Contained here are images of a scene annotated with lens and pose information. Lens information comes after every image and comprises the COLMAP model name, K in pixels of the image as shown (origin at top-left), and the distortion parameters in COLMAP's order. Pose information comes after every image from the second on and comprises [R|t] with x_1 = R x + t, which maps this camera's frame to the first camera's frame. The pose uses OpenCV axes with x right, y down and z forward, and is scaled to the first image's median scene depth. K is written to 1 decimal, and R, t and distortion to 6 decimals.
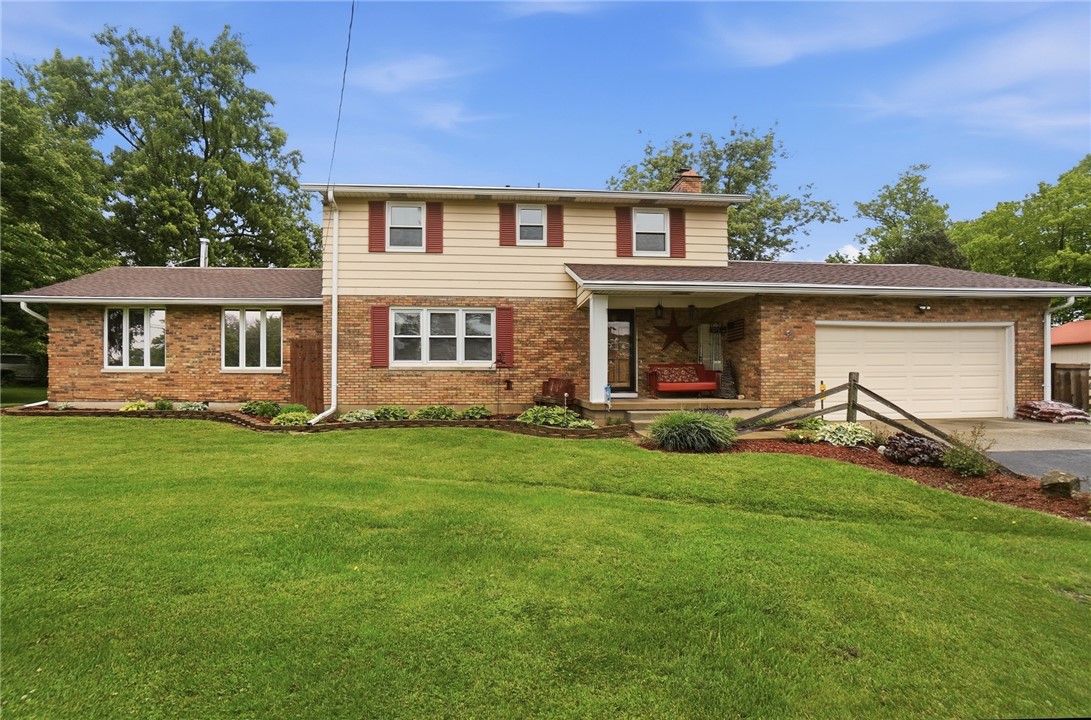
lens RADIAL K [[492.7, 0, 547.9], [0, 492.7, 374.1], [0, 0, 1]] dist [-0.035841, 0.010113]
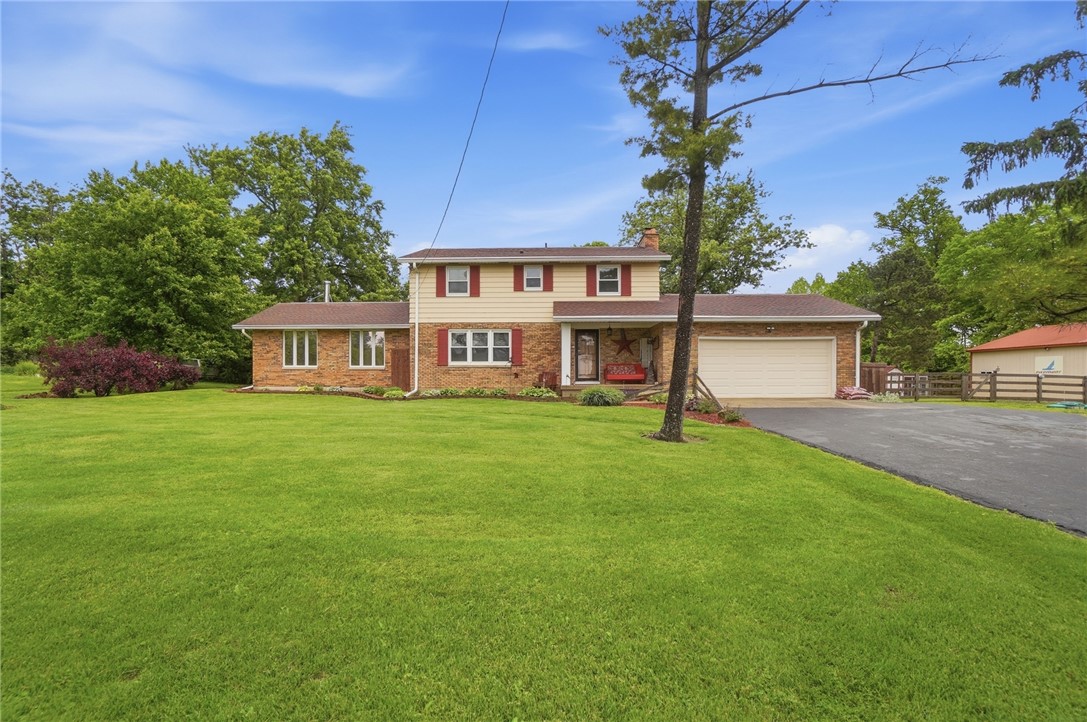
lens RADIAL K [[497.4, 0, 554.2], [0, 497.4, 376.7], [0, 0, 1]] dist [-0.026969, 0.000157]
pose [[0.994421, 0.001472, -0.105477, 0.208803], [-0.001516, 0.999999, -0.000332, 0.023129], [0.105476, 0.000490, 0.994422, -0.627337]]
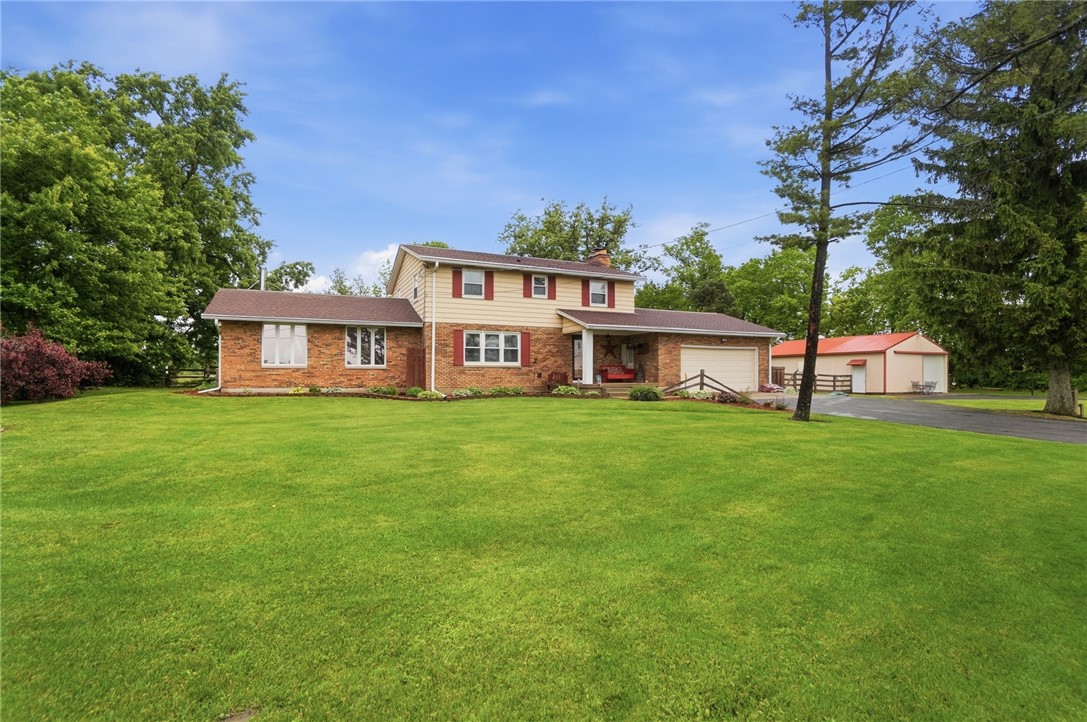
lens RADIAL K [[497.4, 0, 536.3], [0, 497.4, 367.7], [0, 0, 1]] dist [-0.026969, 0.000157]
pose [[0.941389, 0.006783, 0.337254, -0.649431], [-0.001263, 0.999862, -0.016585, 0.020532], [-0.337320, 0.015187, 0.941268, -0.684724]]
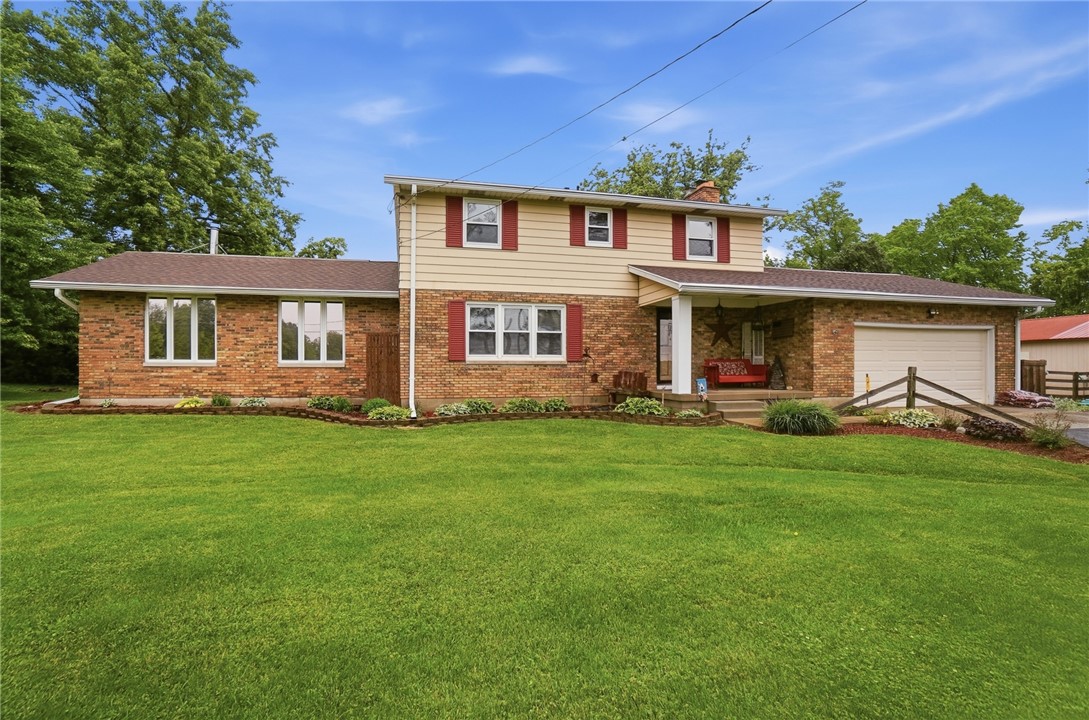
lens RADIAL K [[491.8, 0, 540.0], [0, 491.8, 365.9], [0, 0, 1]] dist [-0.035841, 0.010113]
pose [[0.989007, 0.001059, 0.147863, -0.313828], [-0.000141, 0.999981, -0.006218, 0.001858], [-0.147867, 0.006129, 0.988988, -0.024653]]
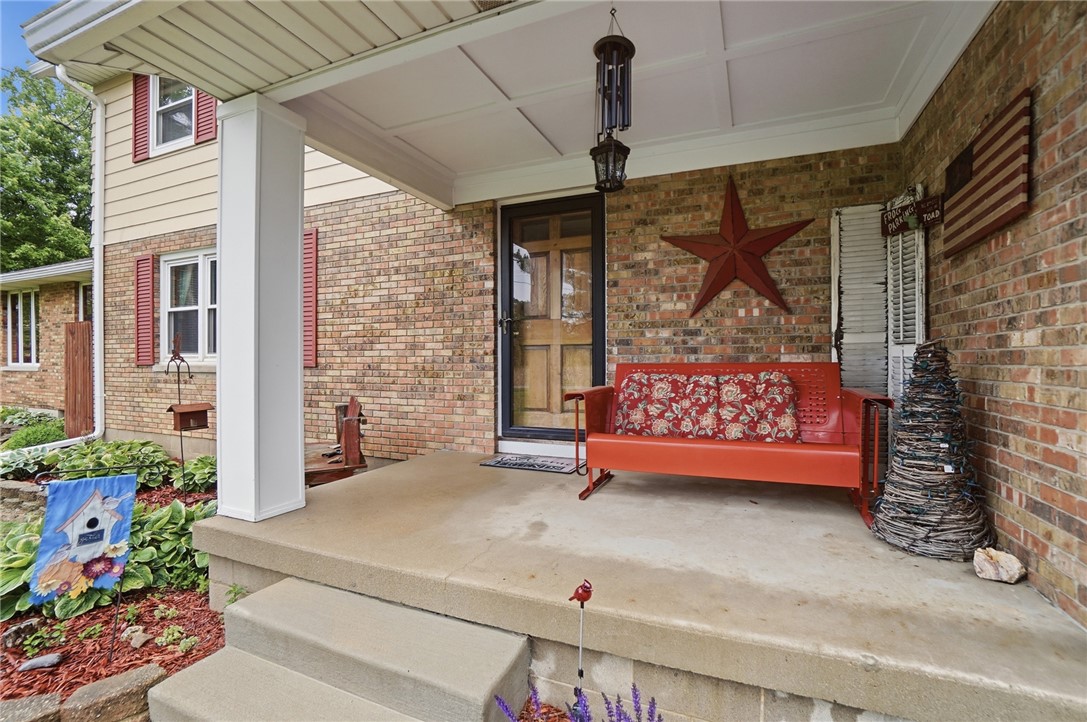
lens RADIAL K [[497.4, 0, 546.7], [0, 497.4, 365.7], [0, 0, 1]] dist [-0.026969, 0.000157]
pose [[0.879959, 0.006466, -0.475006, 0.306962], [-0.004080, 0.999973, 0.006054, -0.019451], [0.475032, -0.003390, 0.879962, 0.712770]]
